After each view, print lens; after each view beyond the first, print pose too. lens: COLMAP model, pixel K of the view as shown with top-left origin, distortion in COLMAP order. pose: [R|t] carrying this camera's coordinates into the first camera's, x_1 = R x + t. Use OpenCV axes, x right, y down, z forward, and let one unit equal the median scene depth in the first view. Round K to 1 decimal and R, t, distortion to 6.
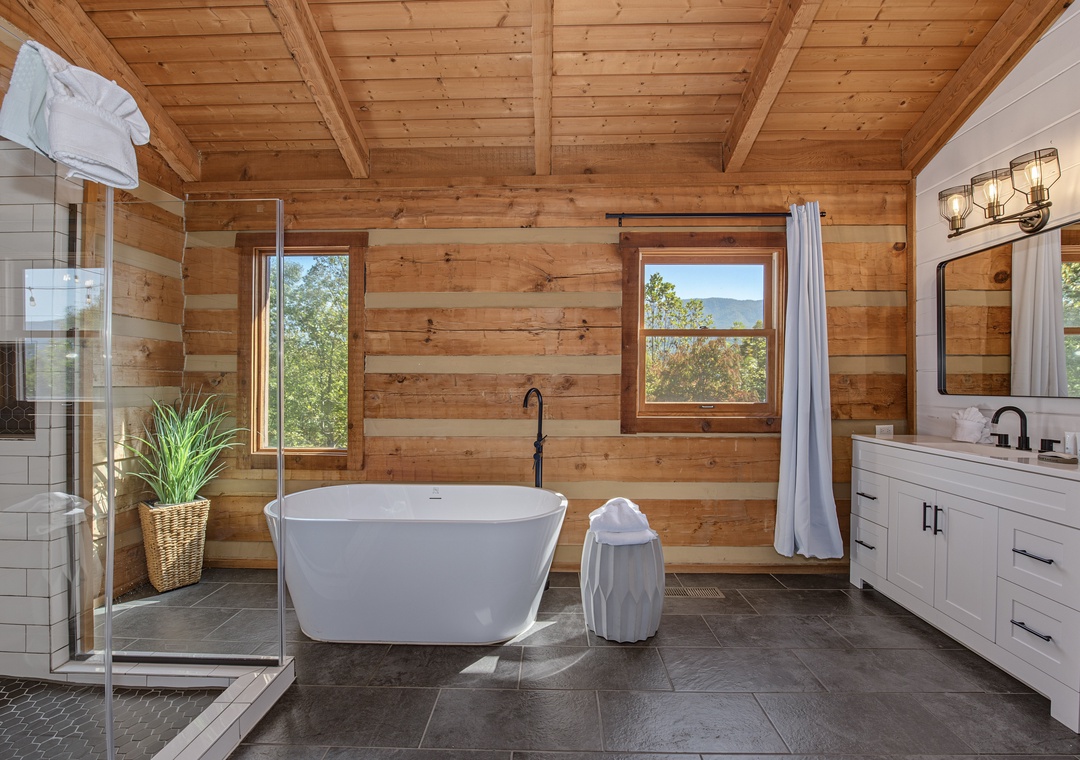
lens RADIAL K [[472.4, 0, 540.0], [0, 472.4, 380.0], [0, 0, 1]] dist [-0.001143, -0.000292]
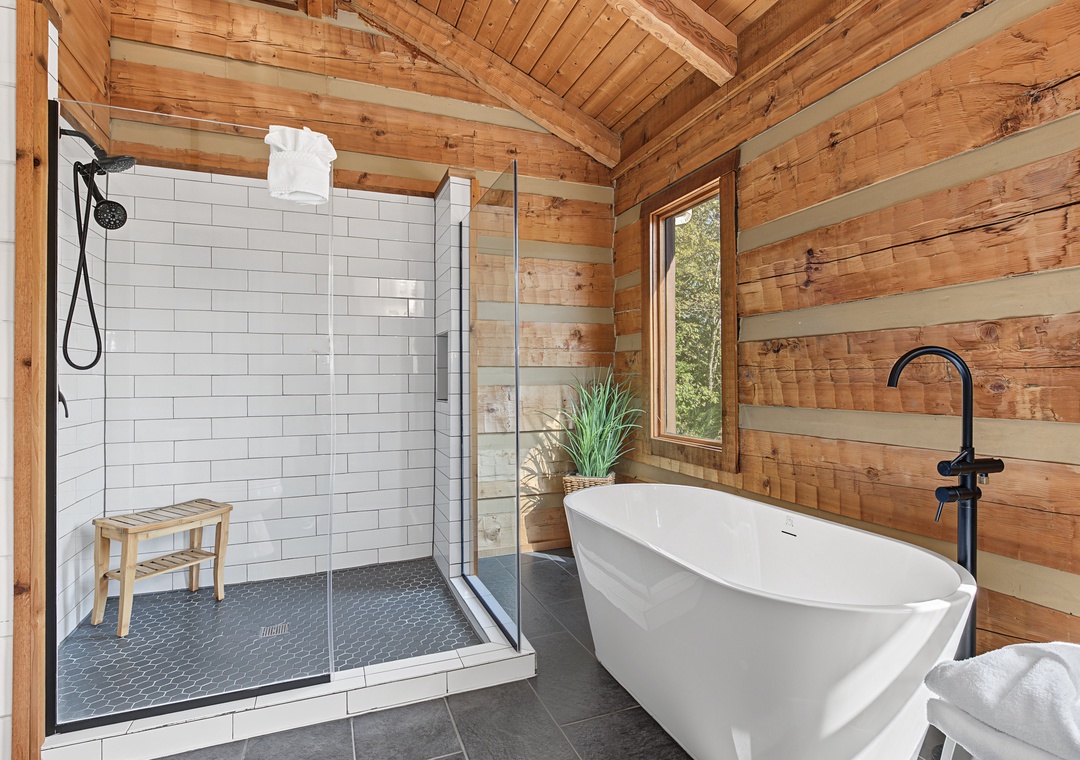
lens RADIAL K [[555.2, 0, 539.8], [0, 555.2, 372.5], [0, 0, 1]] dist [-0.000045, -0.000598]
pose [[0.394235, -0.016793, -0.918856, 0.300811], [0.010666, 0.999849, -0.013698, 0.041438], [0.918948, -0.004400, 0.394355, 0.377866]]
